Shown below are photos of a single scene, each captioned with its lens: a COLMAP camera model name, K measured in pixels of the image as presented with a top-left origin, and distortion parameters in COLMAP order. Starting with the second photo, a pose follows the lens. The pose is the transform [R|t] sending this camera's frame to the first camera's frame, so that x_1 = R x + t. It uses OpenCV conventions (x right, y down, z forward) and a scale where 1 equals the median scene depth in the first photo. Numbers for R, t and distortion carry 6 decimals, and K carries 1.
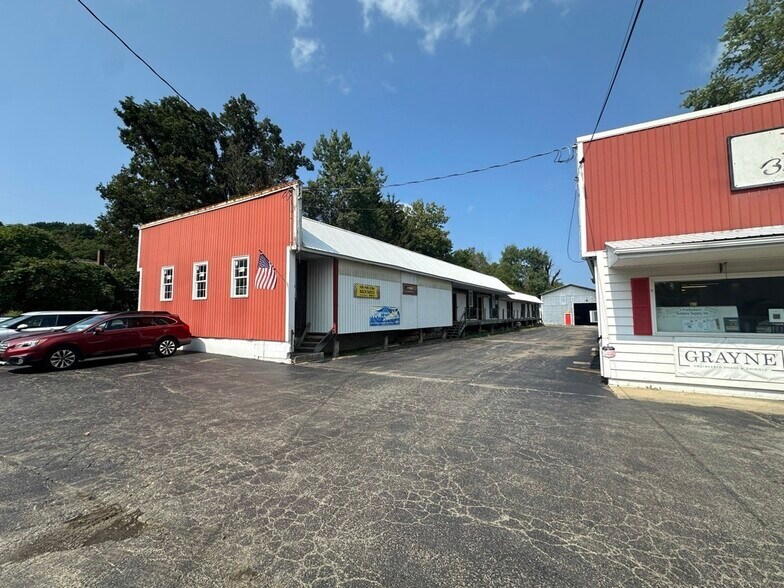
lens RADIAL K [[313.0, 0, 391.3], [0, 313.0, 294.1], [0, 0, 1]] dist [-0.004079, 0.000938]
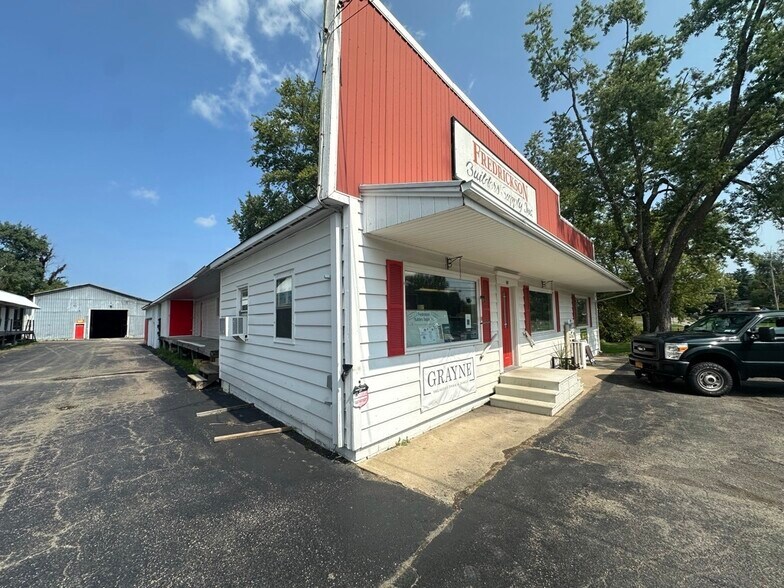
lens RADIAL K [[313.0, 0, 391.3], [0, 313.0, 294.1], [0, 0, 1]] dist [-0.004079, 0.000938]
pose [[0.243671, 0.078315, 0.966691, 0.108447], [-0.050149, 0.996418, -0.068083, 0.027775], [-0.968561, -0.031889, 0.246726, 0.437287]]
